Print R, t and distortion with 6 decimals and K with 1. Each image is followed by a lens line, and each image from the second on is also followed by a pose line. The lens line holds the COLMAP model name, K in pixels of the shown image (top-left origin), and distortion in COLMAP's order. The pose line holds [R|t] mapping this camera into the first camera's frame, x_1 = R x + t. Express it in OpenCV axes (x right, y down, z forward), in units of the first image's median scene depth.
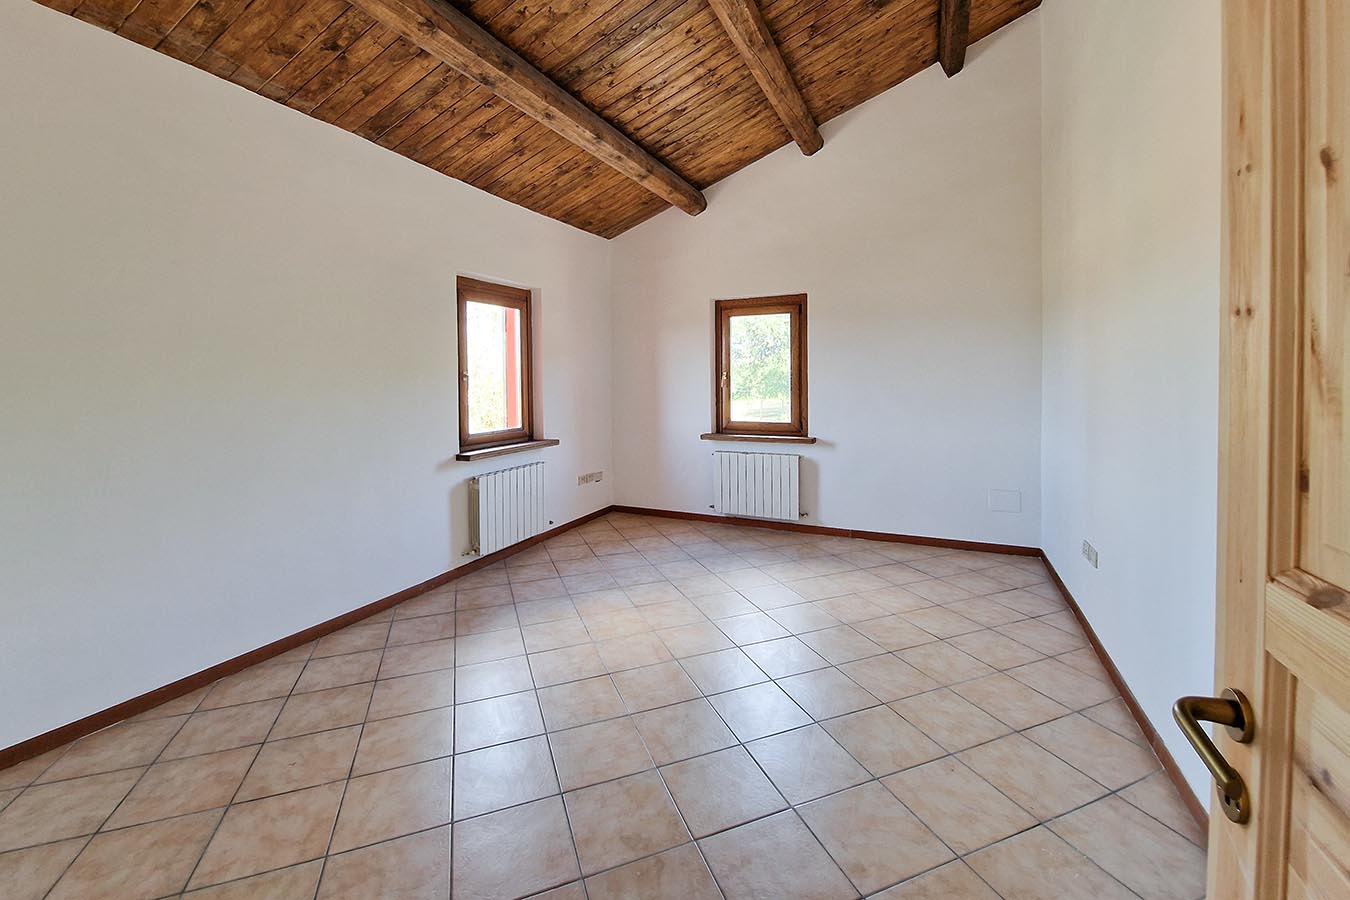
lens RADIAL K [[556.7, 0, 673.2], [0, 556.7, 383.5], [0, 0, 1]] dist [0.001602, -0.000379]
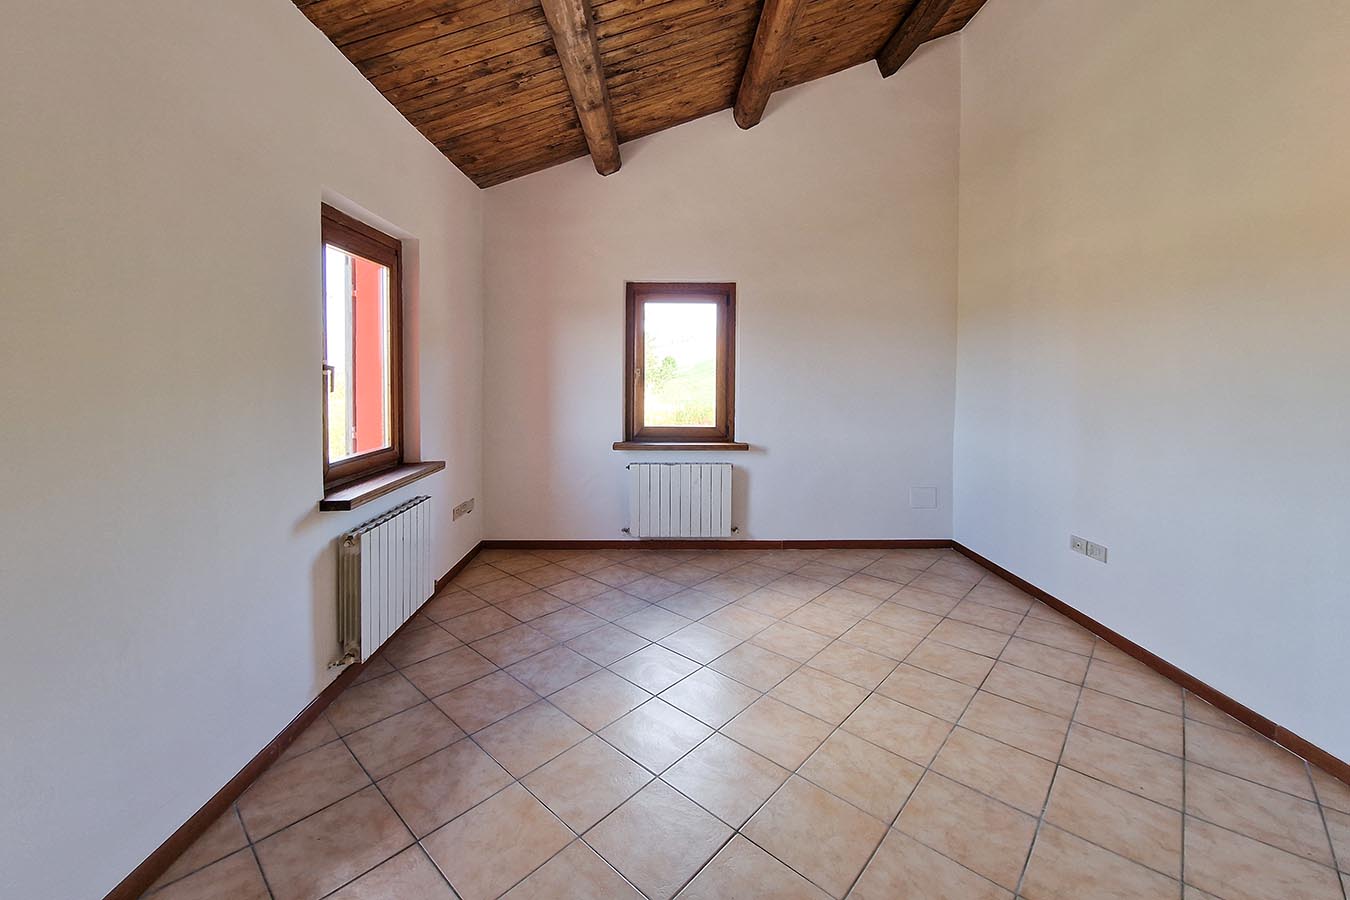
lens RADIAL K [[556.7, 0, 673.2], [0, 556.7, 383.5], [0, 0, 1]] dist [0.001602, -0.000379]
pose [[0.892962, 0.007622, 0.450067, -0.259359], [-0.010906, 0.999929, 0.004706, -0.002360], [-0.450000, -0.009110, 0.892982, 0.247815]]
